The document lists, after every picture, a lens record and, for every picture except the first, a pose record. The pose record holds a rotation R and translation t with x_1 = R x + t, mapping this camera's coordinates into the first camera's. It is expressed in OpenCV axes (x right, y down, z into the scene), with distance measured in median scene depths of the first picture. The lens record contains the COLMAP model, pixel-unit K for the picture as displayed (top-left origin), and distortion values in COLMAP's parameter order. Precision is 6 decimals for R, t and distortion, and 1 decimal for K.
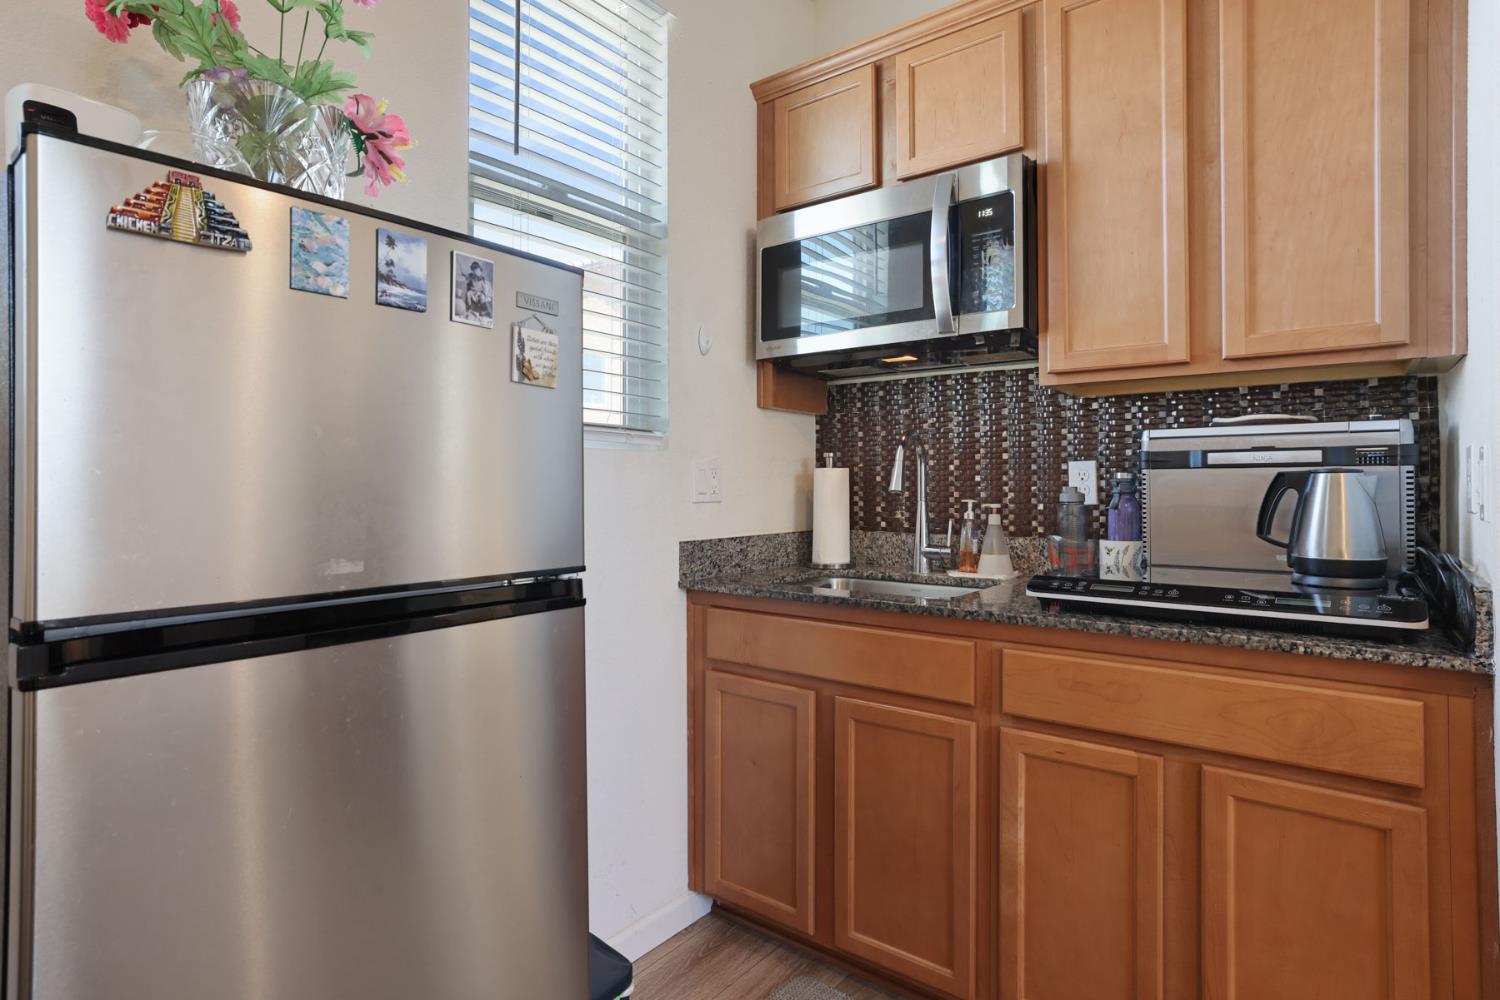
lens RADIAL K [[827.4, 0, 738.9], [0, 827.4, 493.6], [0, 0, 1]] dist [-0.019590, 0.017074]
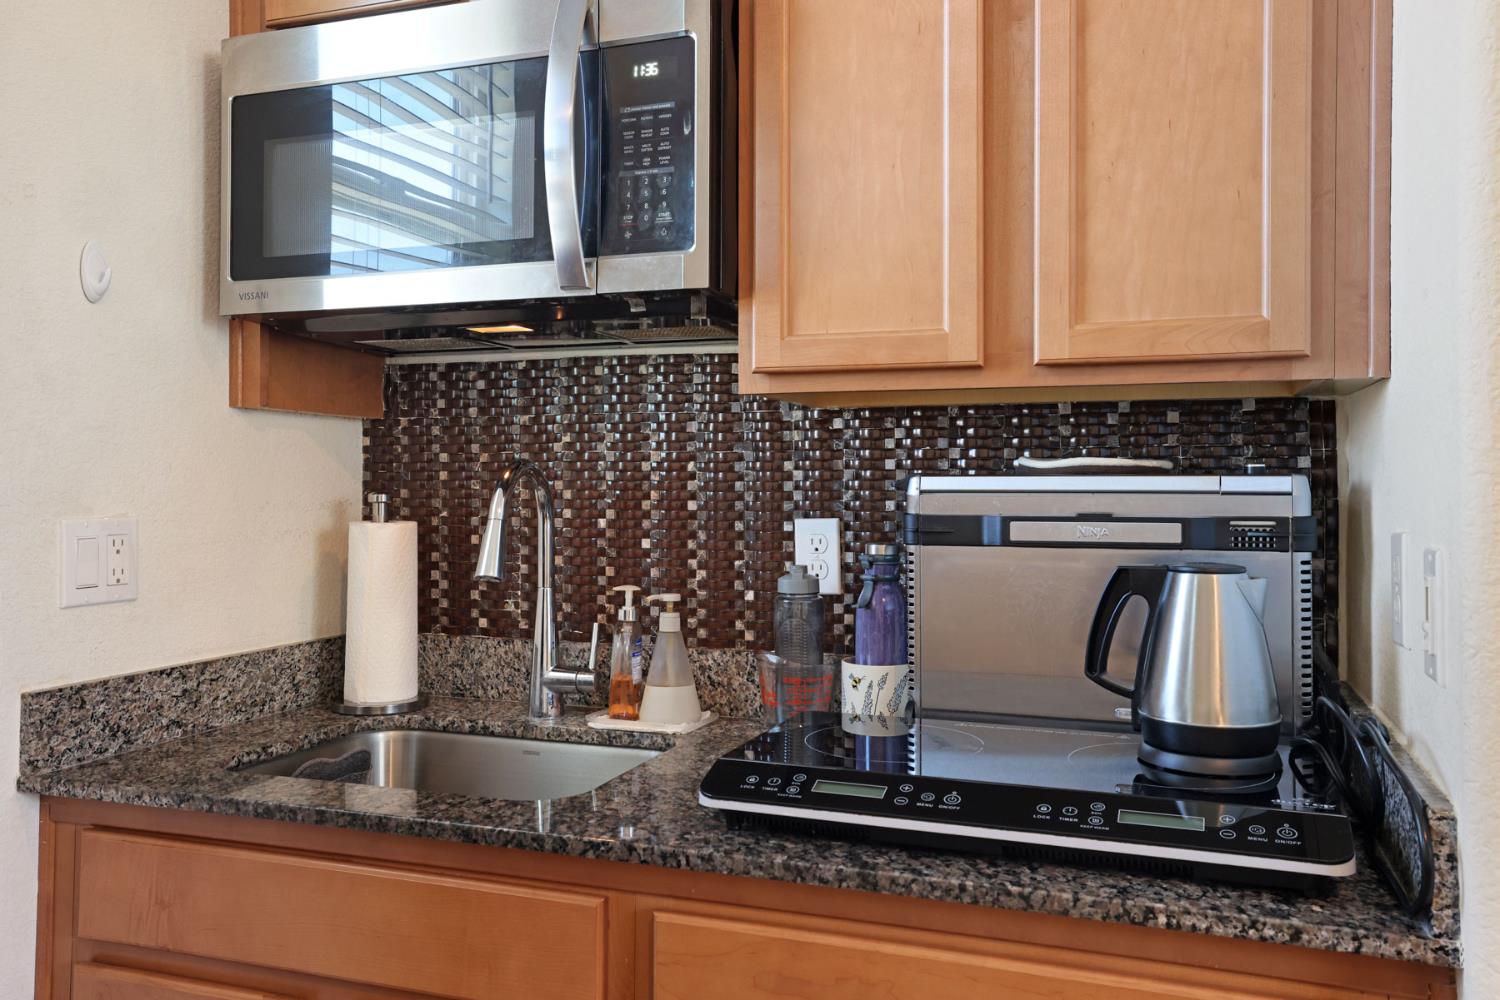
lens RADIAL K [[1212.9, 0, 745.7], [0, 1212.9, 492.0], [0, 0, 1]] dist [0.014013, 0.031207]
pose [[0.954907, 0.001977, 0.296898, 0.125545], [-0.004283, 0.999966, 0.007117, -0.070009], [-0.296873, -0.008067, 0.954883, 0.218389]]
